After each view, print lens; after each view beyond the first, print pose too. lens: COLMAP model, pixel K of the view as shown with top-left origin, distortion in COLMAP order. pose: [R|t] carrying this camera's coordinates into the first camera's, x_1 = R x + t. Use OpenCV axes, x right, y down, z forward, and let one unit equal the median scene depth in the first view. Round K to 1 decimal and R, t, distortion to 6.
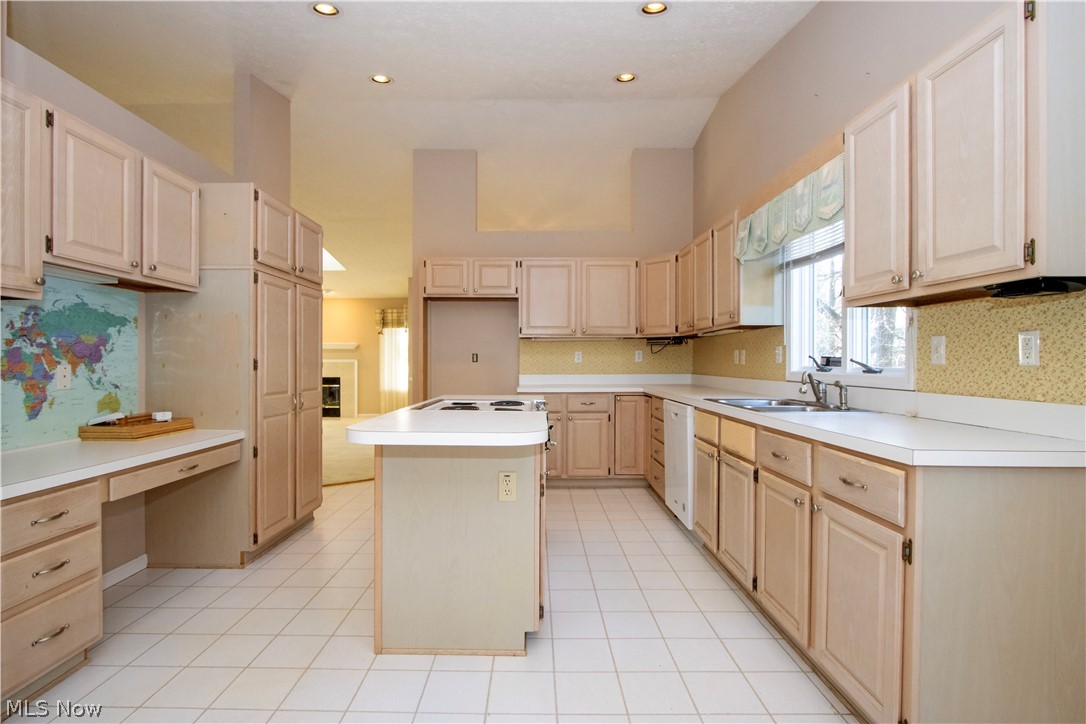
lens RADIAL K [[488.9, 0, 543.0], [0, 488.9, 362.0], [0, 0, 1]] dist [0.001136, 0.000532]
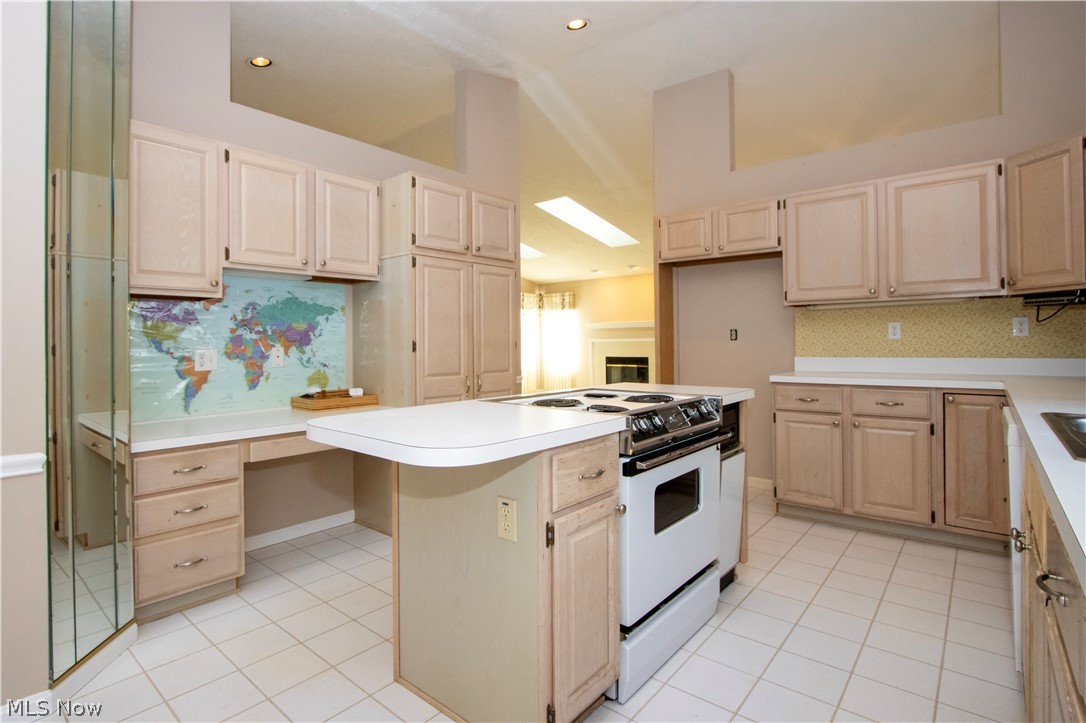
lens RADIAL K [[531.2, 0, 543.9], [0, 531.2, 337.3], [0, 0, 1]] dist [-0.013561, 0.000647]
pose [[0.763346, -0.013449, -0.645849, 0.354914], [0.010656, 0.999909, -0.008226, -0.001621], [0.645901, -0.000603, 0.763421, 0.337810]]
